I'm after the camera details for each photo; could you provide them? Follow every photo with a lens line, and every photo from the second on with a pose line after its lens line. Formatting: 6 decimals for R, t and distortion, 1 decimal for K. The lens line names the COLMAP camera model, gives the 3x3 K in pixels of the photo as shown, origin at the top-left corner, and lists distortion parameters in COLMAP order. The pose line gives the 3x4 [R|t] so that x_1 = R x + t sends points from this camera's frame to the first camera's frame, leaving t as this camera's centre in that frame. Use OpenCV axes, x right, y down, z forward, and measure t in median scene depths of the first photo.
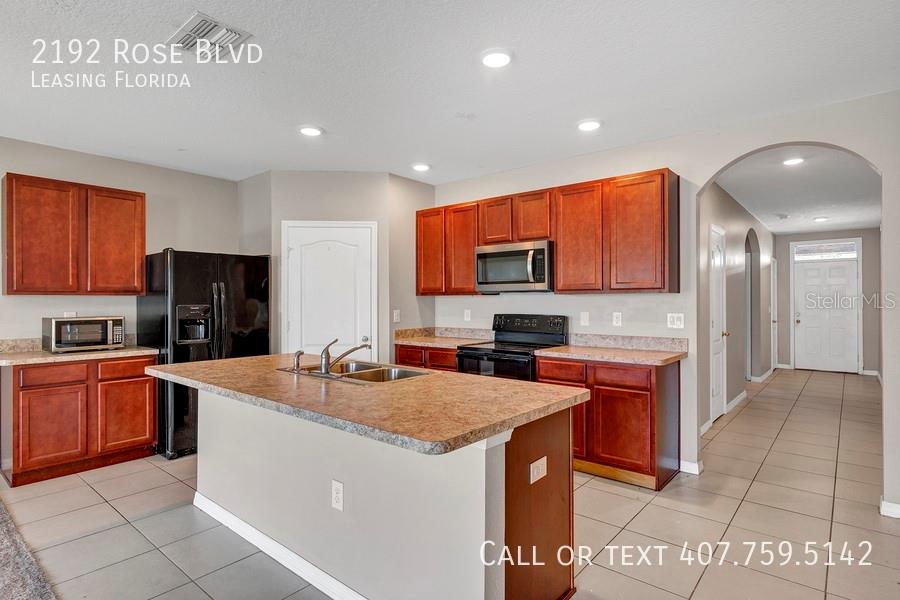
lens RADIAL K [[475.9, 0, 450.4], [0, 475.9, 299.1], [0, 0, 1]] dist [0.001499, -0.001642]
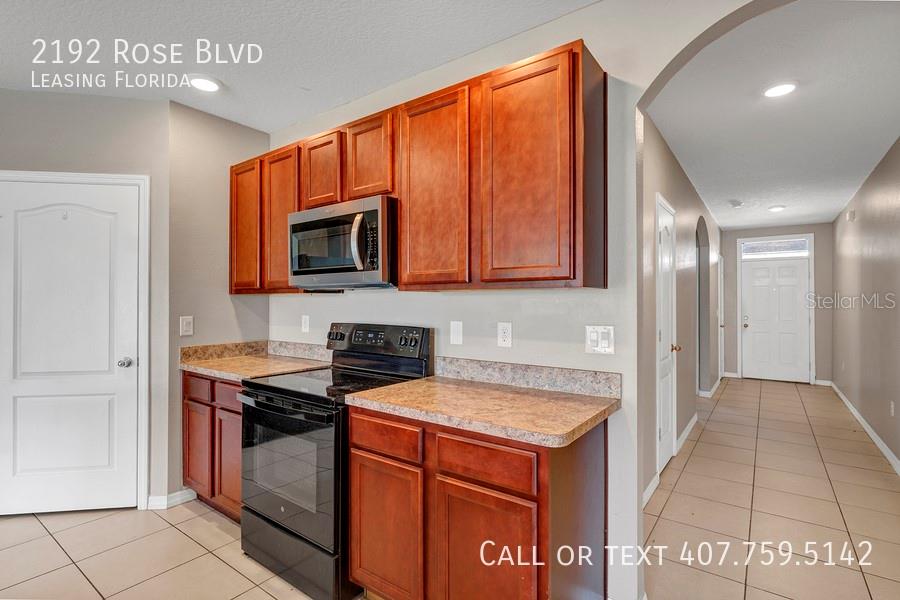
lens RADIAL K [[435.2, 0, 452.3], [0, 435.2, 298.8], [0, 0, 1]] dist [-0.004125, -0.001891]
pose [[0.997410, 0.003596, 0.071842, 0.245500], [-0.003302, 0.999986, -0.004211, 0.001276], [-0.071856, 0.003963, 0.997407, 0.471300]]
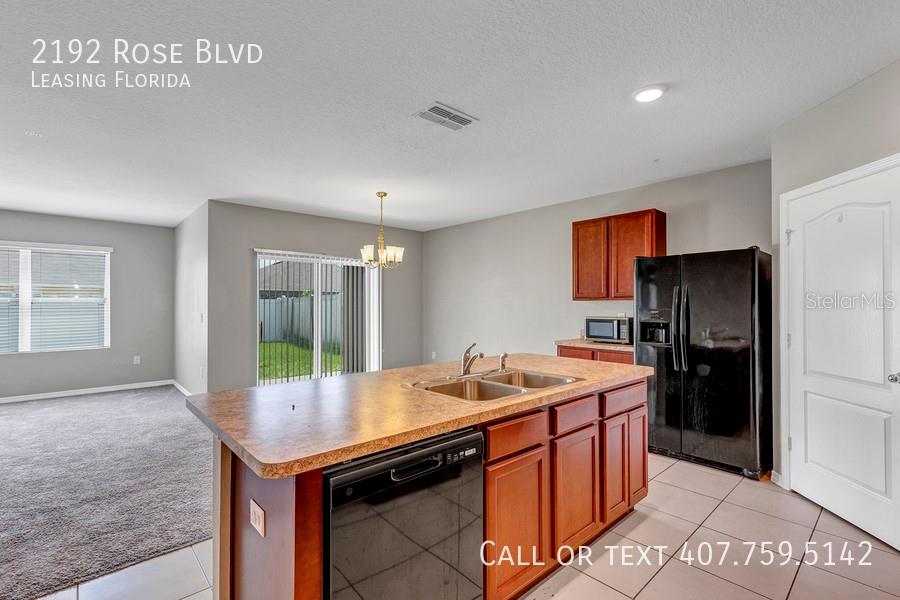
lens RADIAL K [[409.9, 0, 446.2], [0, 409.9, 301.4], [0, 0, 1]] dist [0.017064, 0.000932]
pose [[-0.134469, -0.007701, -0.990888, 0.404551], [0.003700, 0.999959, -0.008273, 0.001618], [0.990911, -0.004779, -0.134435, 0.670808]]
